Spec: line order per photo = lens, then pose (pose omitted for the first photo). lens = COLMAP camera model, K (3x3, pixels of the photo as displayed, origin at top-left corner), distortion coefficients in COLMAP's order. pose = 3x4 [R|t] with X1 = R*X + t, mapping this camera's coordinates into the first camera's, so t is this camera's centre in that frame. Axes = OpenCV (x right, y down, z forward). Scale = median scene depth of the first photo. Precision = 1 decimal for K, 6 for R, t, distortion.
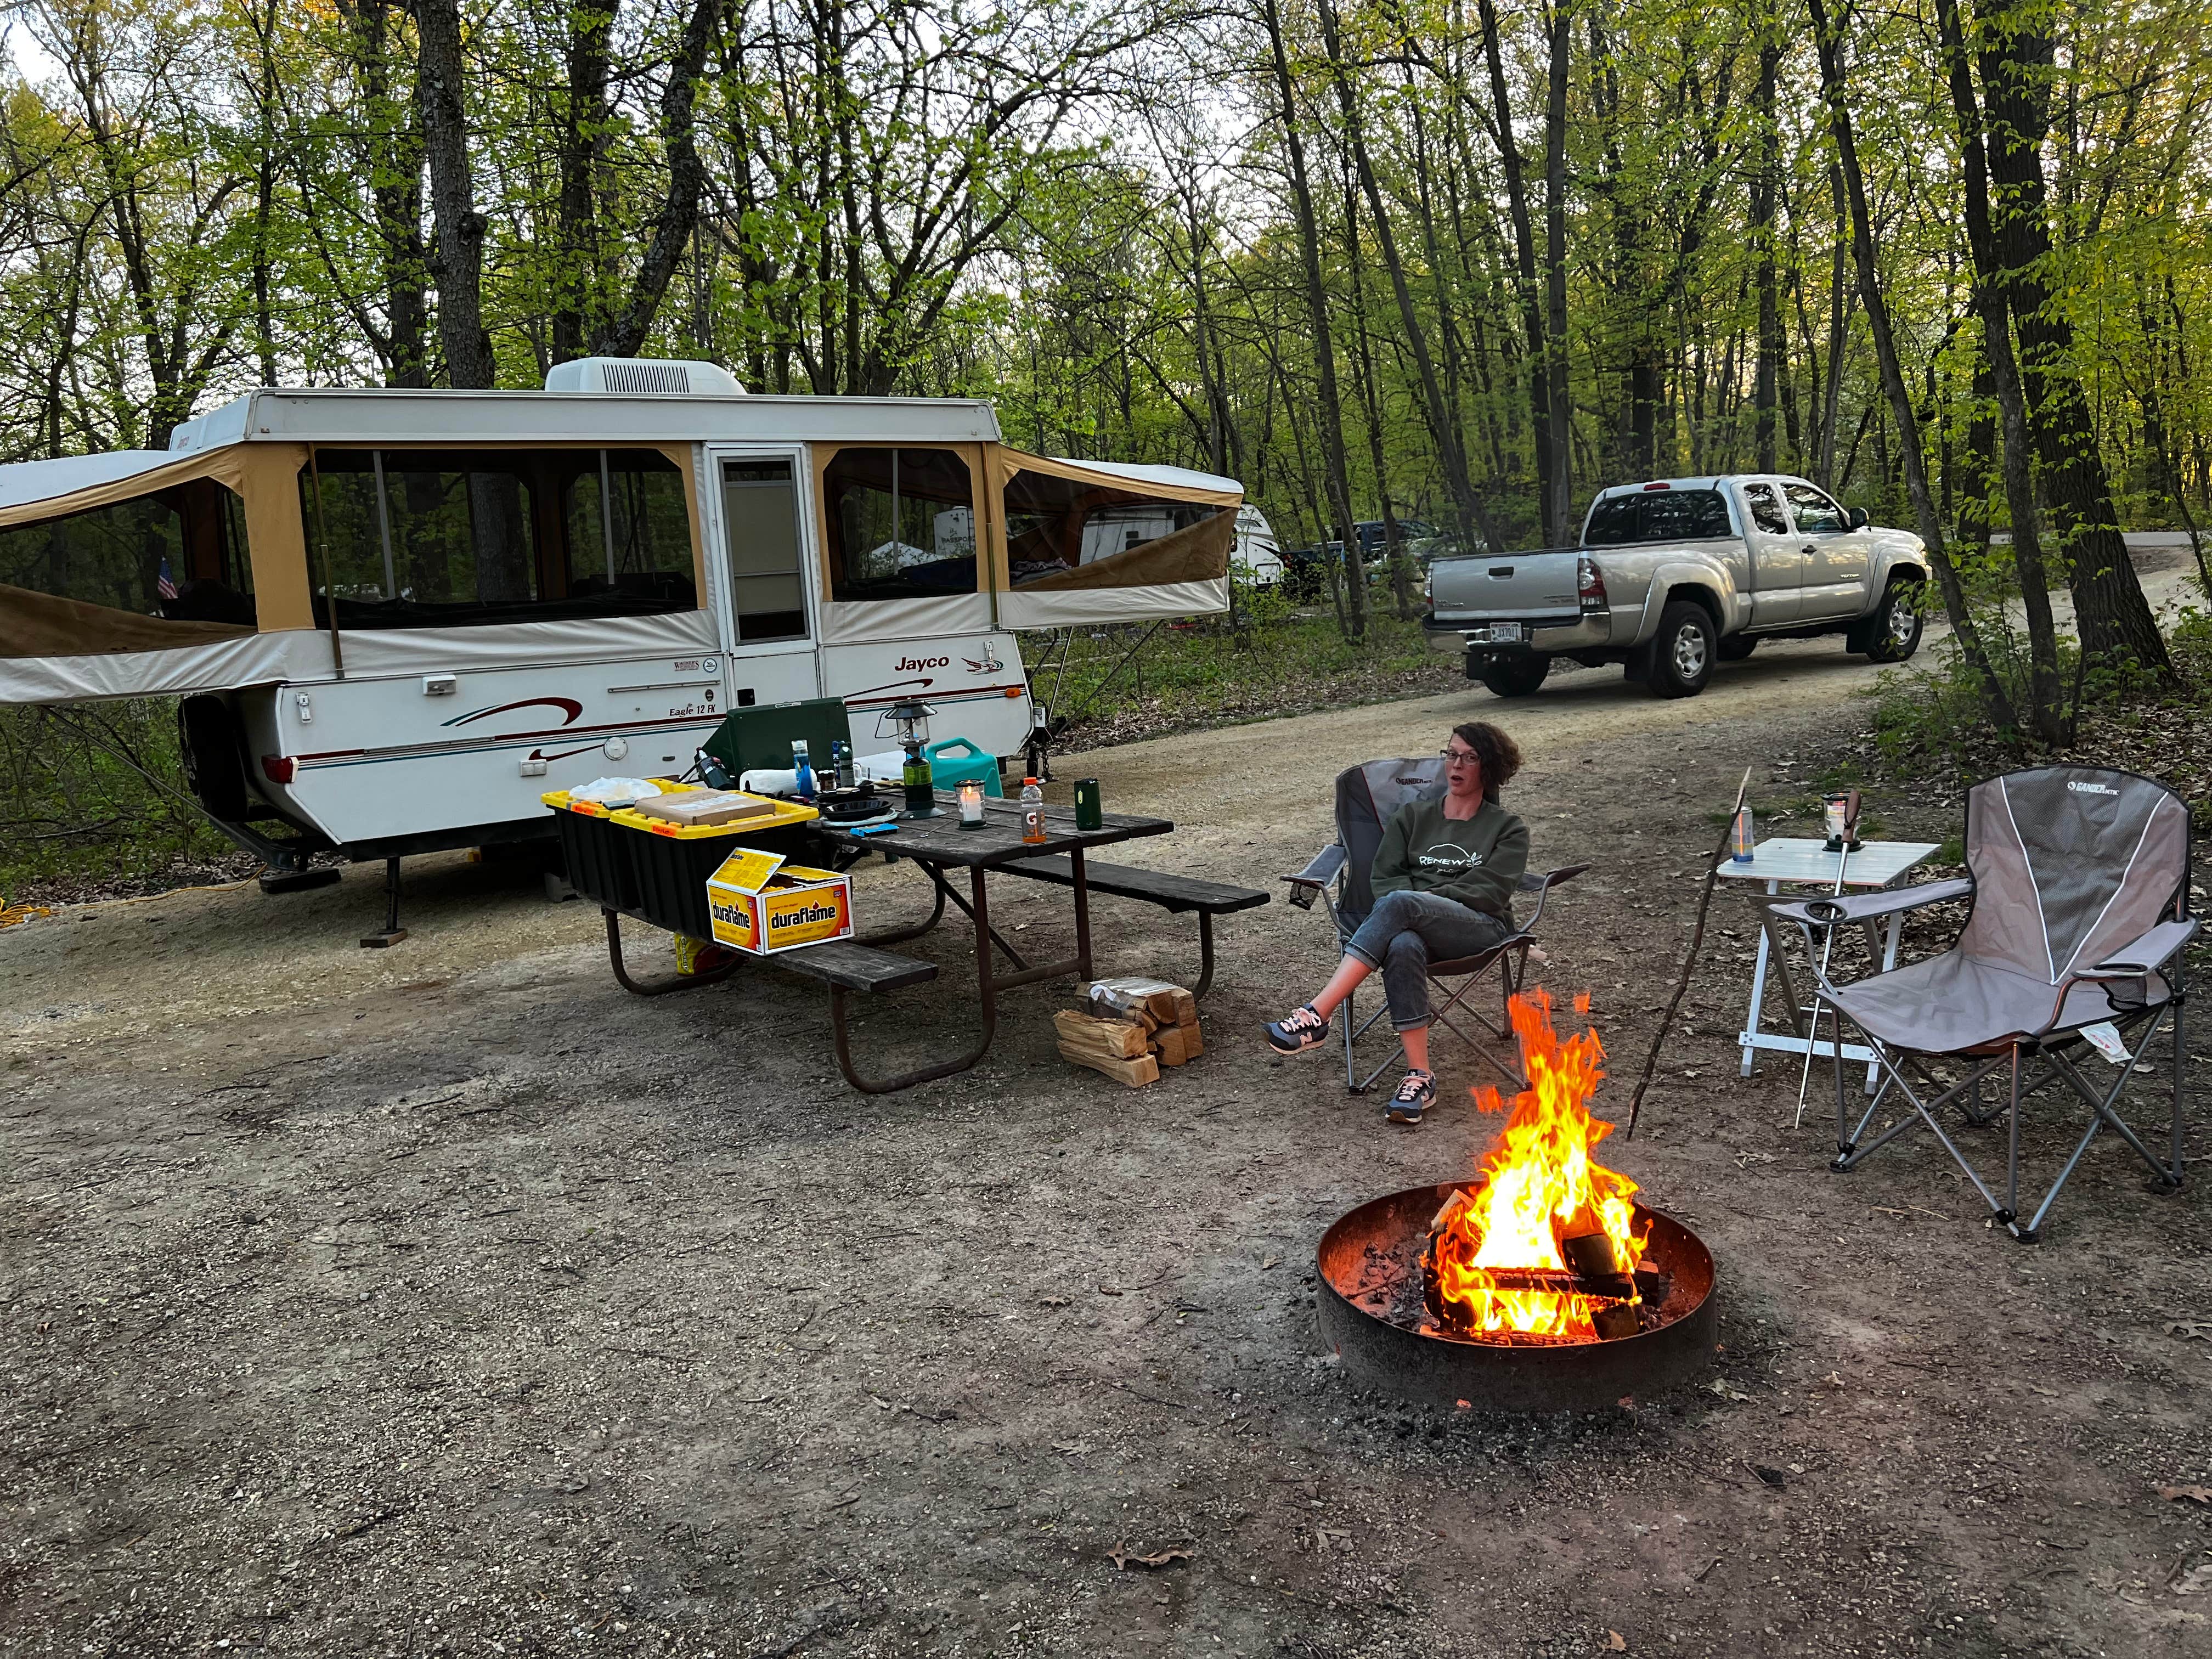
lens RADIAL K [[1806.3, 0, 1106.0], [0, 1806.3, 829.5], [0, 0, 1]] dist [0.106558, -0.195951]
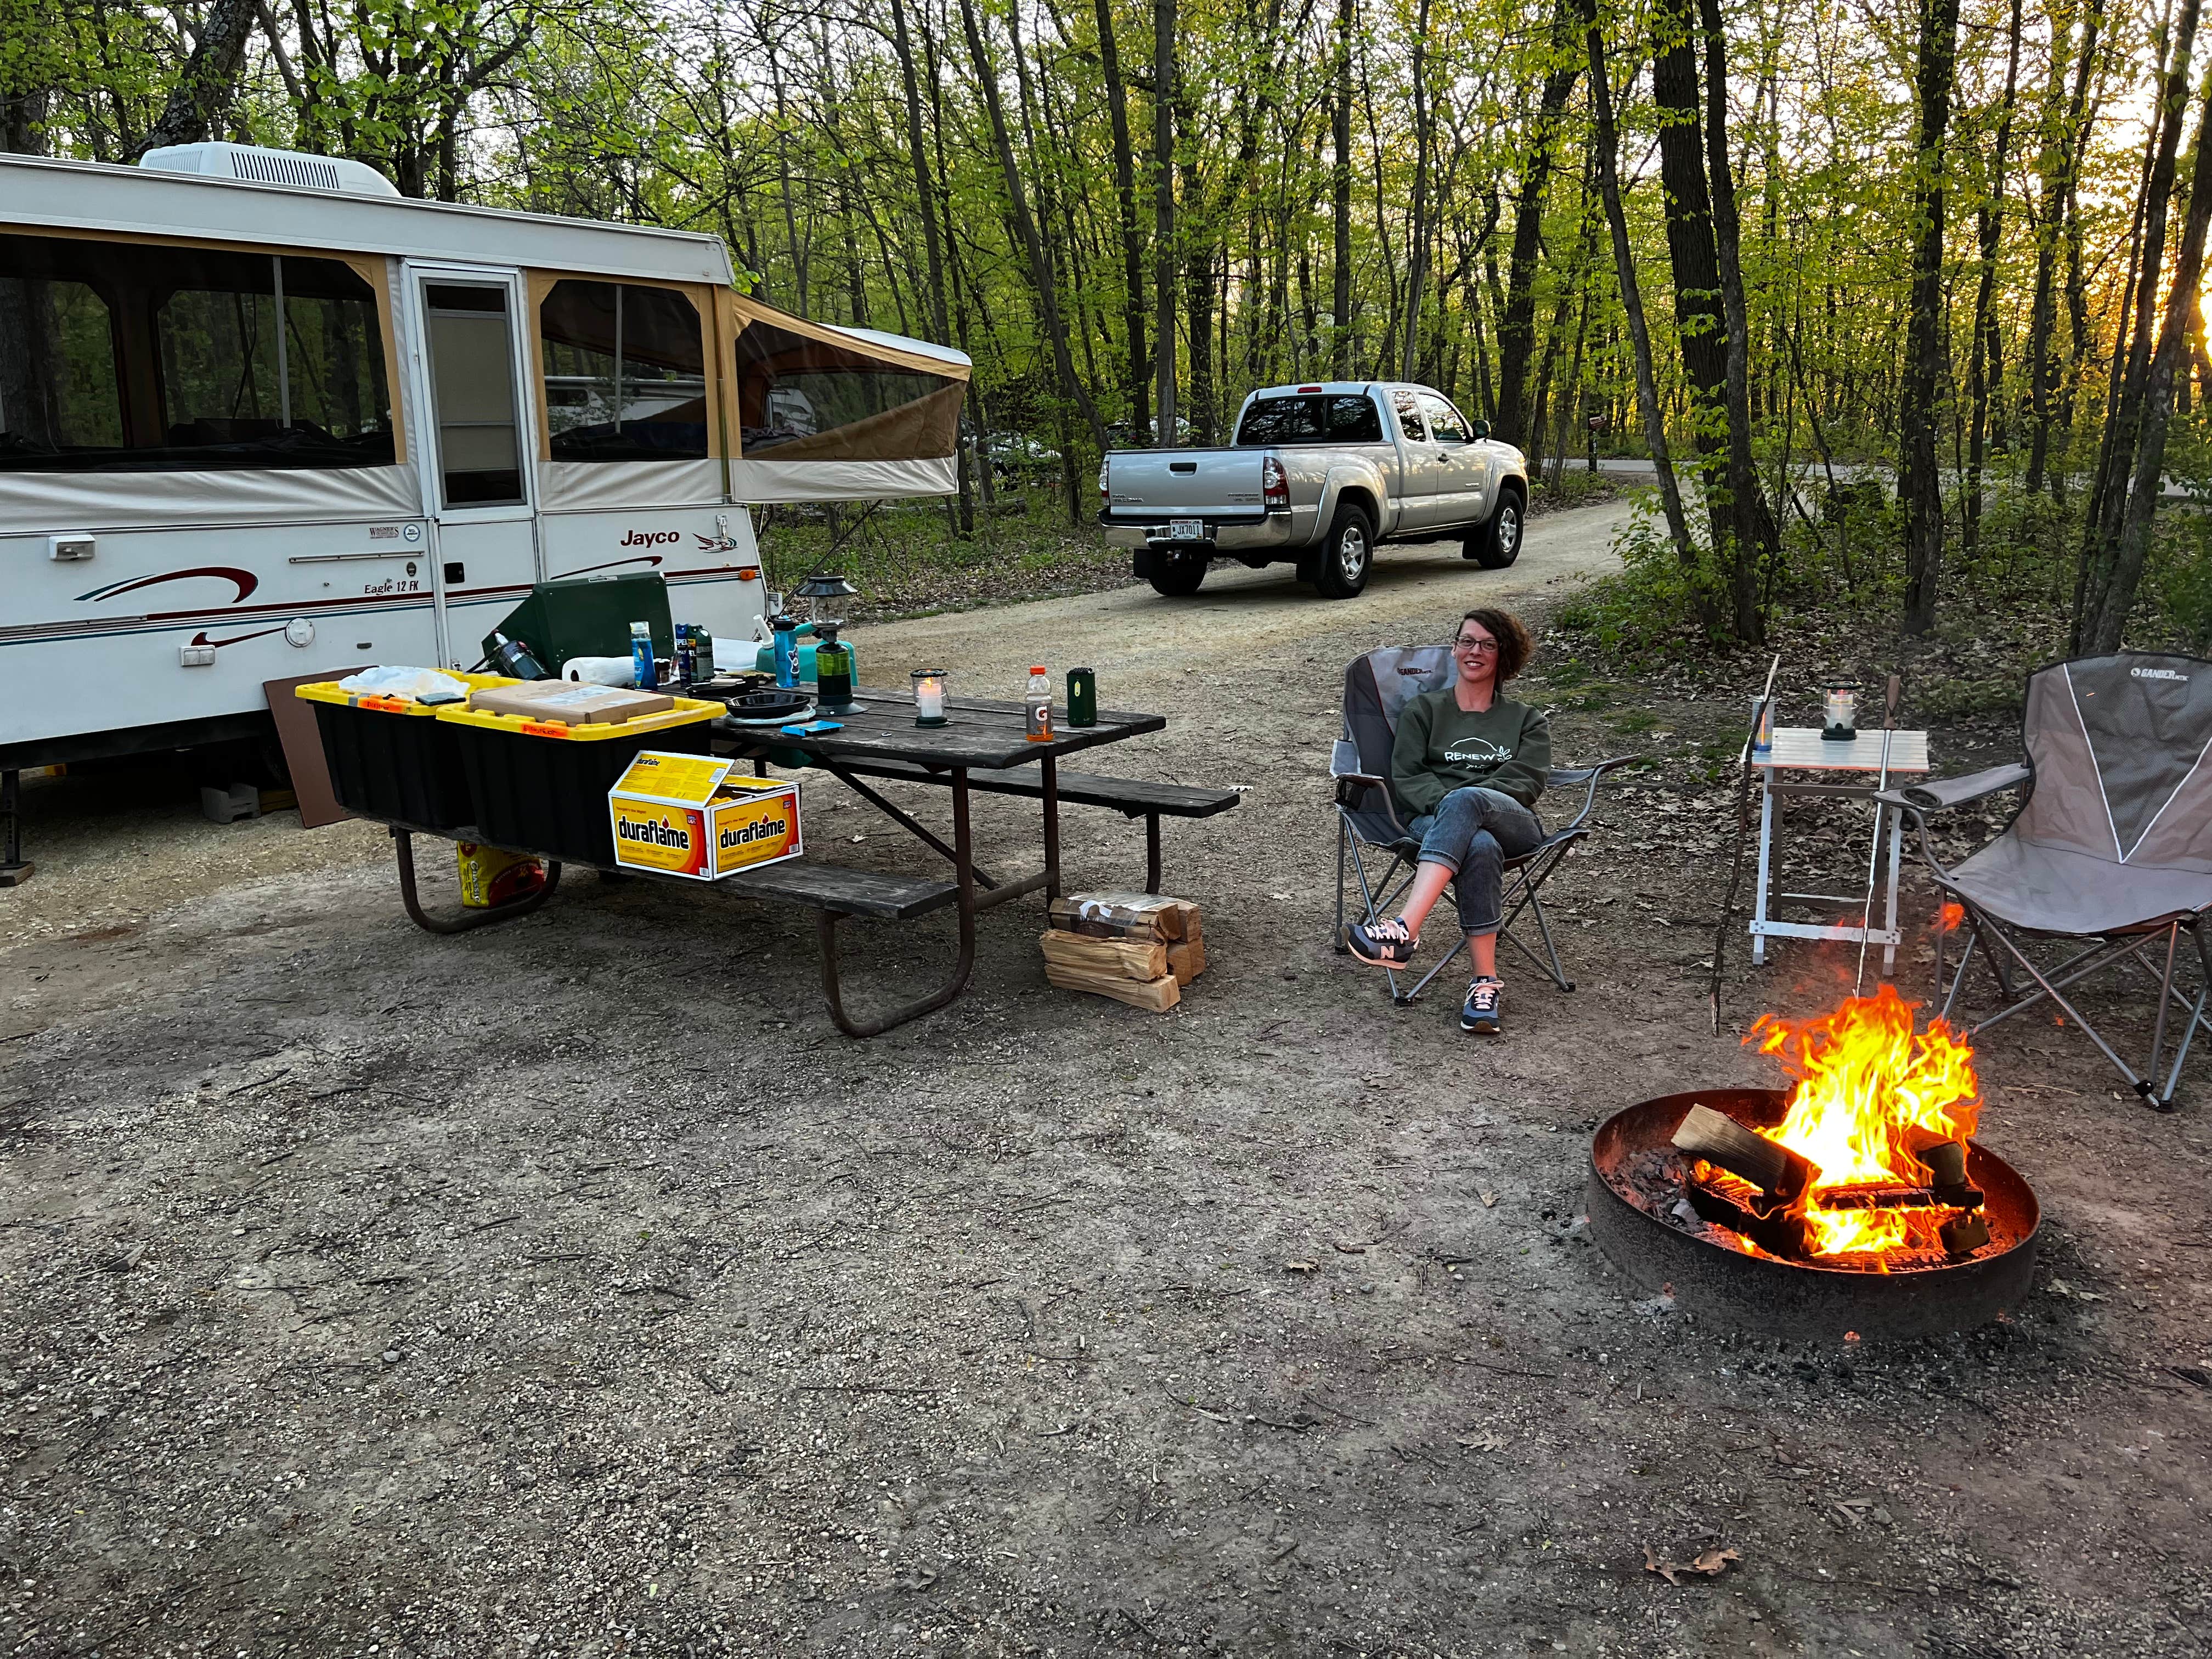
lens RADIAL K [[1770.7, 0, 1142.1], [0, 1770.7, 834.9], [0, 0, 1]] dist [0.098740, -0.144538]
pose [[0.943905, -0.027790, 0.329045, -0.266166], [0.008770, 0.998211, 0.059147, 0.002297], [-0.330100, -0.052943, 0.942460, 0.168466]]
